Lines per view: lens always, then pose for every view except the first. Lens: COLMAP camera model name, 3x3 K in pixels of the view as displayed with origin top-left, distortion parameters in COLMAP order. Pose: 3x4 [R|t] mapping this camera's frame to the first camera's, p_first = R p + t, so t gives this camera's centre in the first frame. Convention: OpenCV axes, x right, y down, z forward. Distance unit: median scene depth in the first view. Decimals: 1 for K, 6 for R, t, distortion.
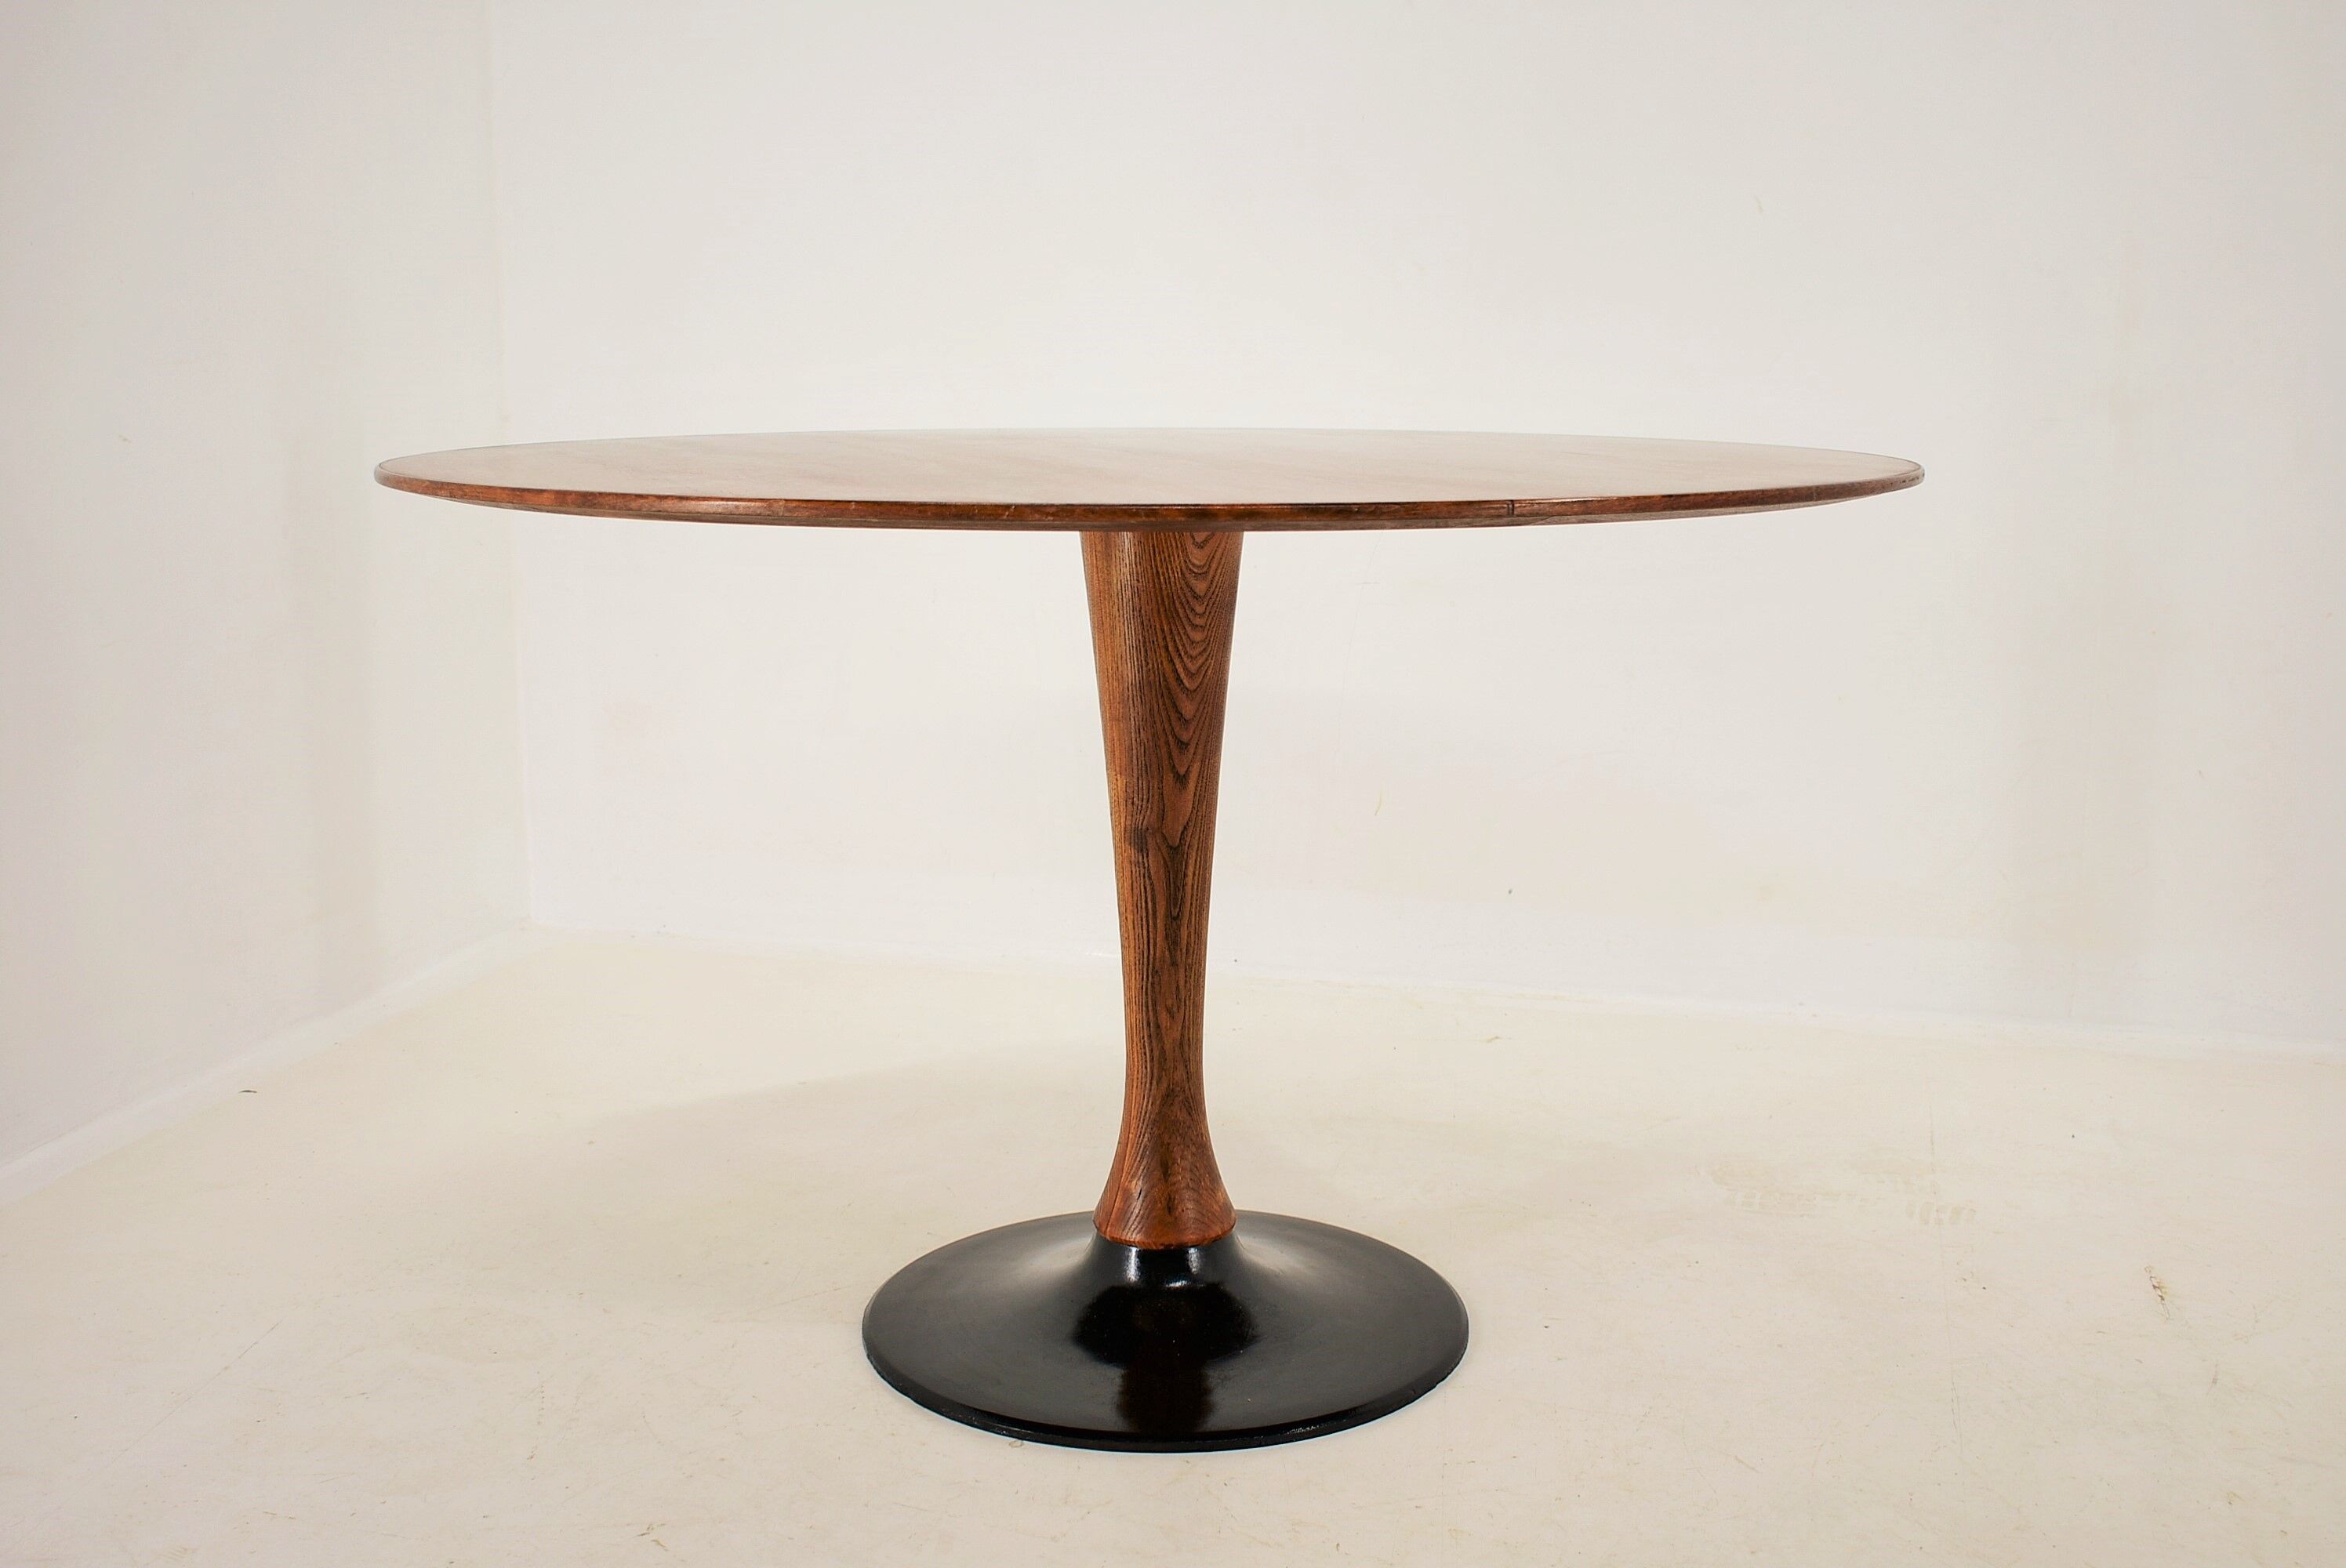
lens RADIAL K [[2426.6, 0, 1166.7], [0, 2426.6, 787.3], [0, 0, 1]] dist [-0.031060, 0.000000]
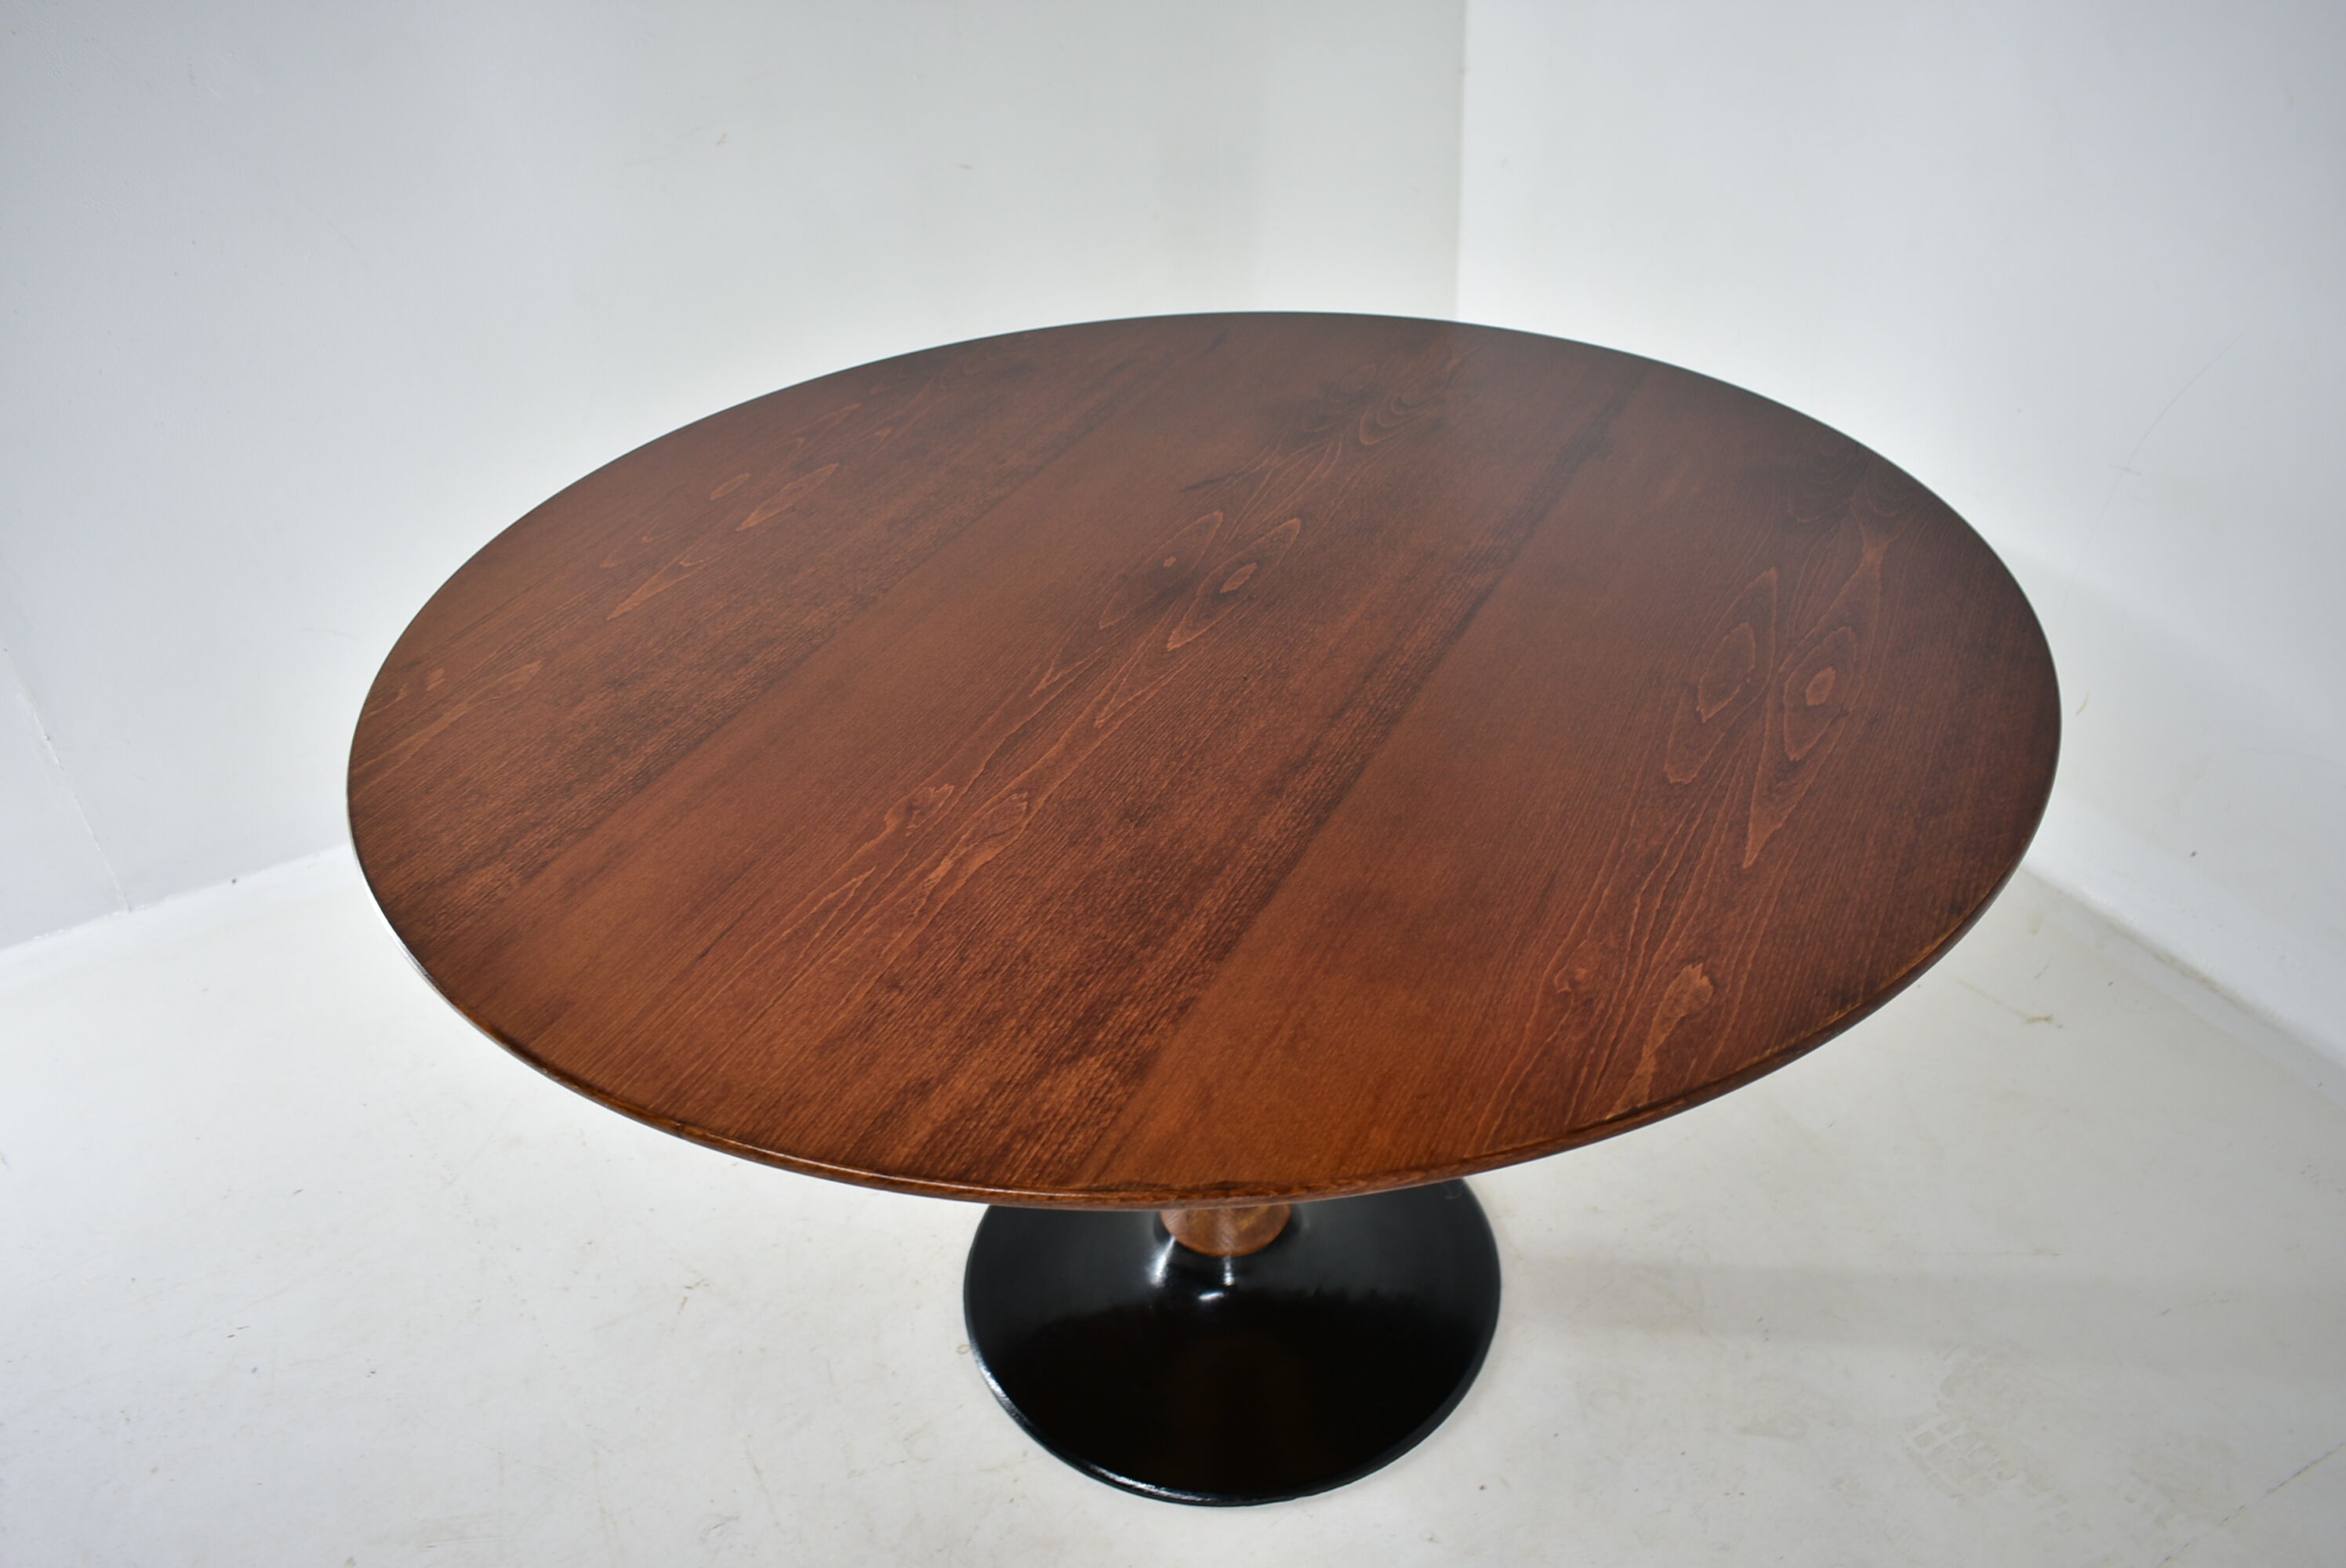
lens RADIAL K [[1790.8, 0, 1190.0], [0, 1790.8, 787.6], [0, 0, 1]] dist [-0.020267, 0.009474]
pose [[0.689573, 0.379496, -0.616824, 0.434743], [-0.080246, 0.886506, 0.455706, -0.375556], [0.719757, -0.264745, 0.641764, 0.532335]]
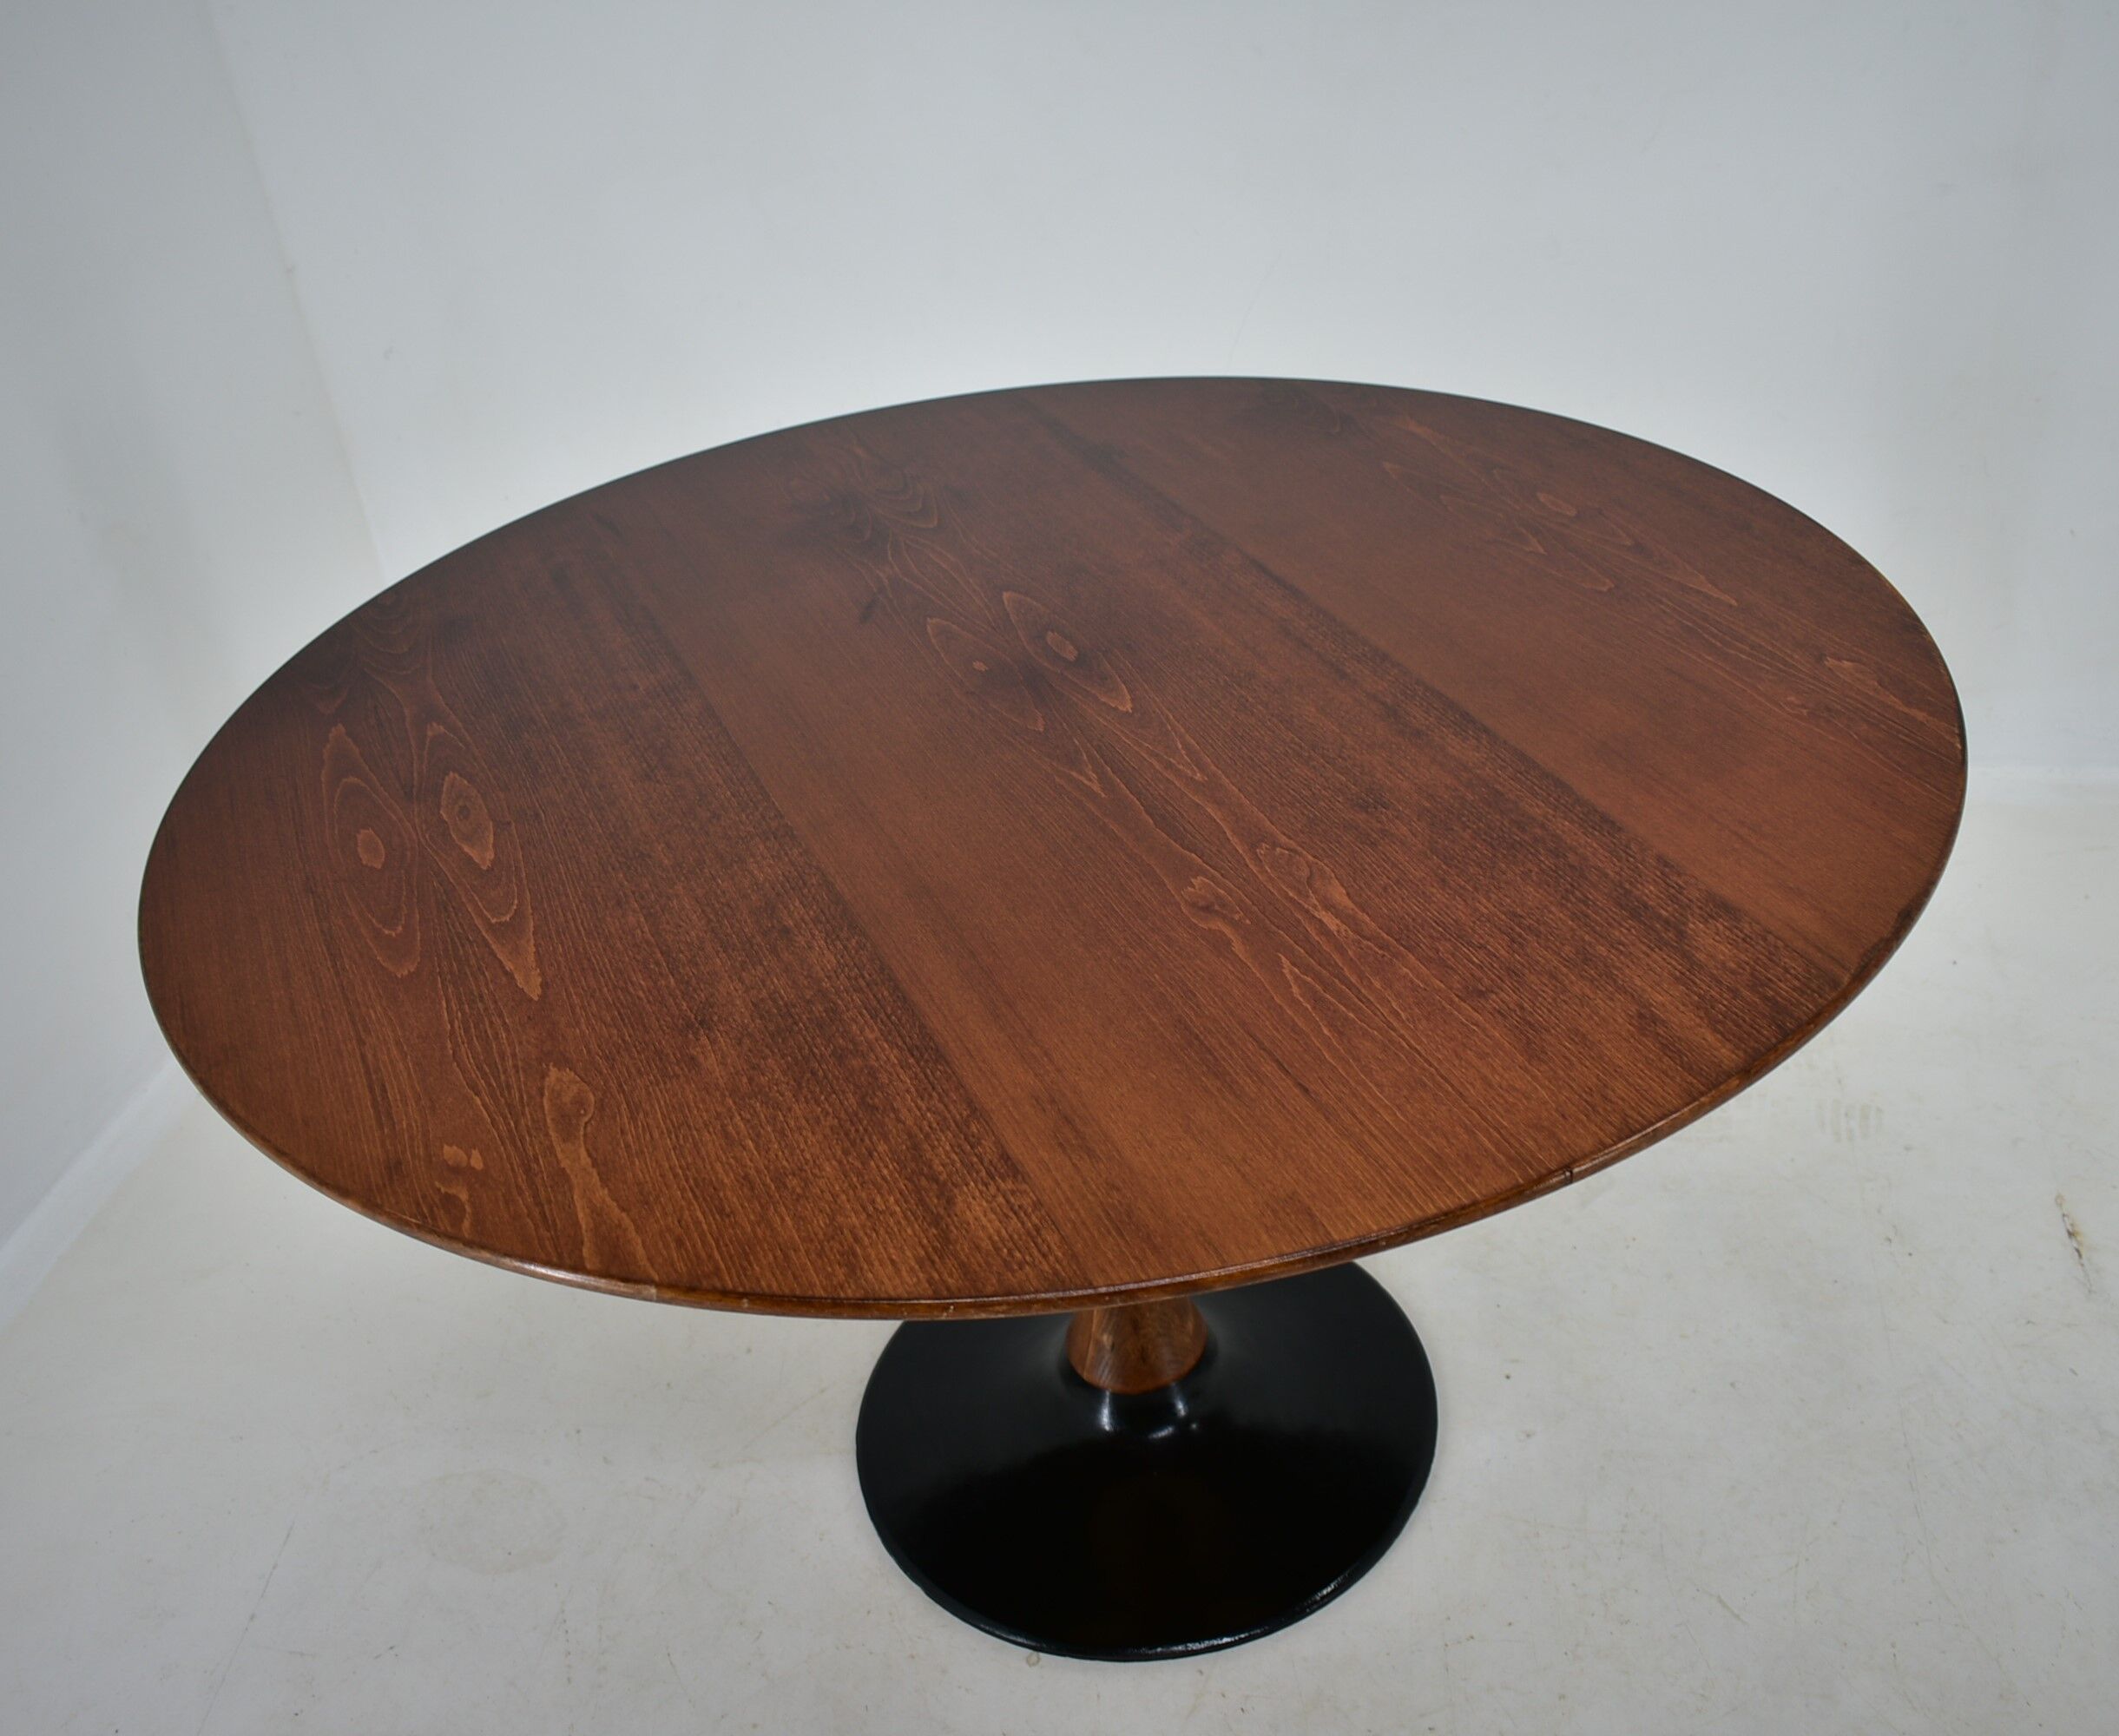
lens RADIAL K [[1979.7, 0, 1109.8], [0, 1979.7, 859.6], [0, 0, 1]] dist [-0.017407, 0.000000]
pose [[0.992235, -0.121890, 0.024747, -0.007863], [0.103581, 0.919957, 0.378087, -0.334946], [-0.068851, -0.372588, 0.925439, 0.315850]]
